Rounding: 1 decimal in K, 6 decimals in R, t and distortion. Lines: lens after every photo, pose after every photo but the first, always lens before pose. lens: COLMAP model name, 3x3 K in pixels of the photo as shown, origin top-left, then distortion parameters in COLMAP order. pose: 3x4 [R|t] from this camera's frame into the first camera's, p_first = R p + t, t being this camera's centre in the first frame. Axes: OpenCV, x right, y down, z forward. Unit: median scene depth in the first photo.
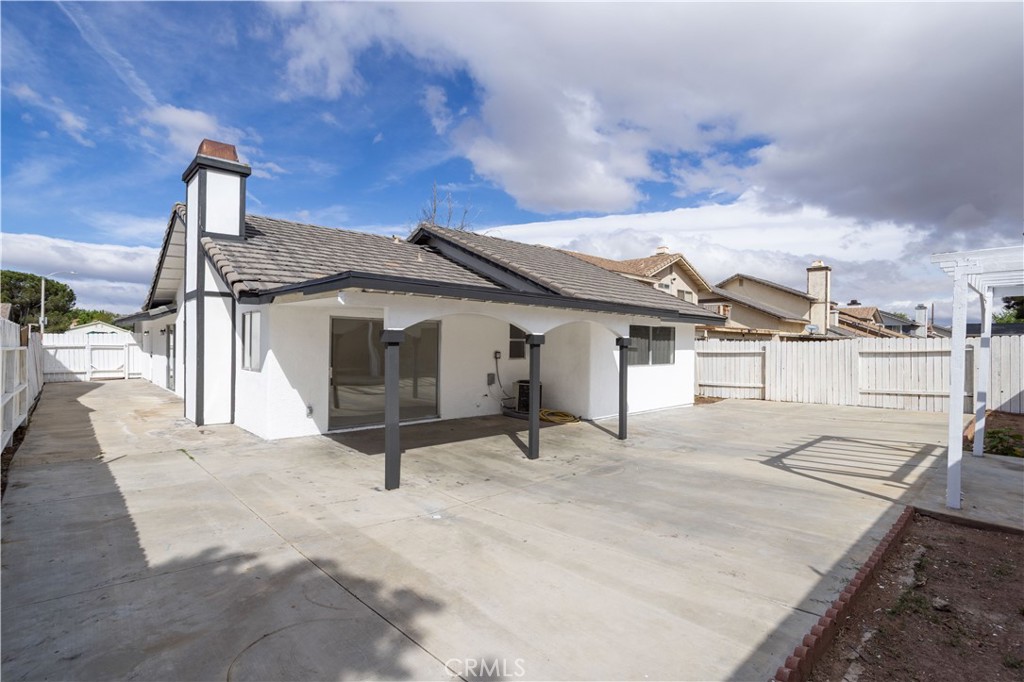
lens RADIAL K [[493.1, 0, 509.9], [0, 493.1, 341.8], [0, 0, 1]] dist [0.005406, 0.002019]
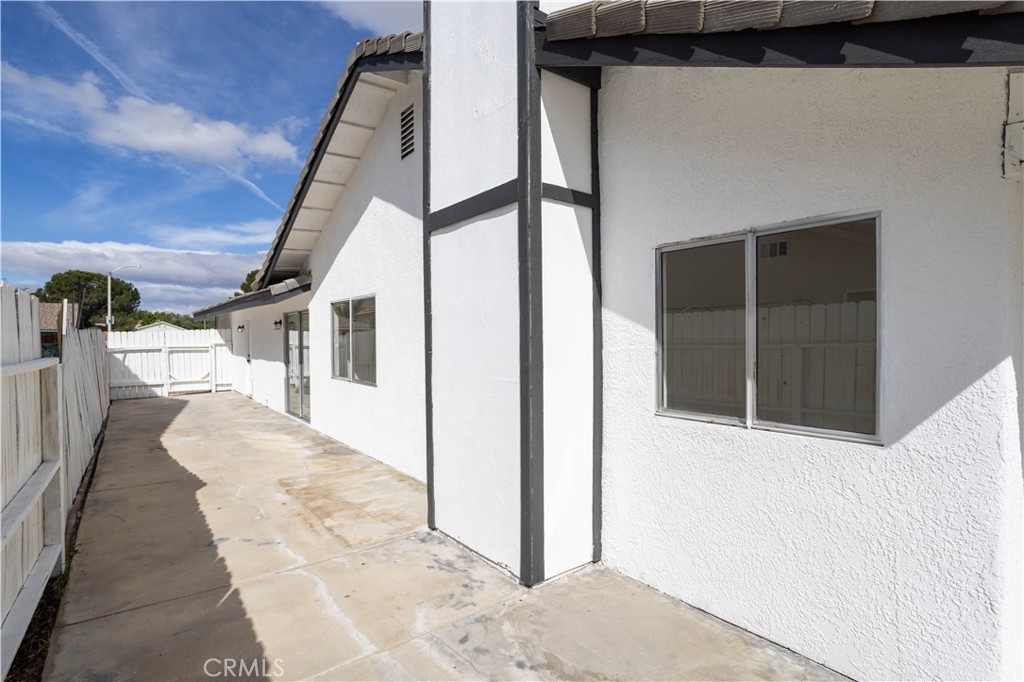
lens RADIAL K [[500.2, 0, 509.8], [0, 500.2, 342.1], [0, 0, 1]] dist [-0.028677, 0.013680]
pose [[0.997011, -0.015243, -0.075742, -0.292357], [0.016098, 0.999813, 0.010694, 0.000329], [0.075564, -0.011881, 0.997070, 0.315294]]
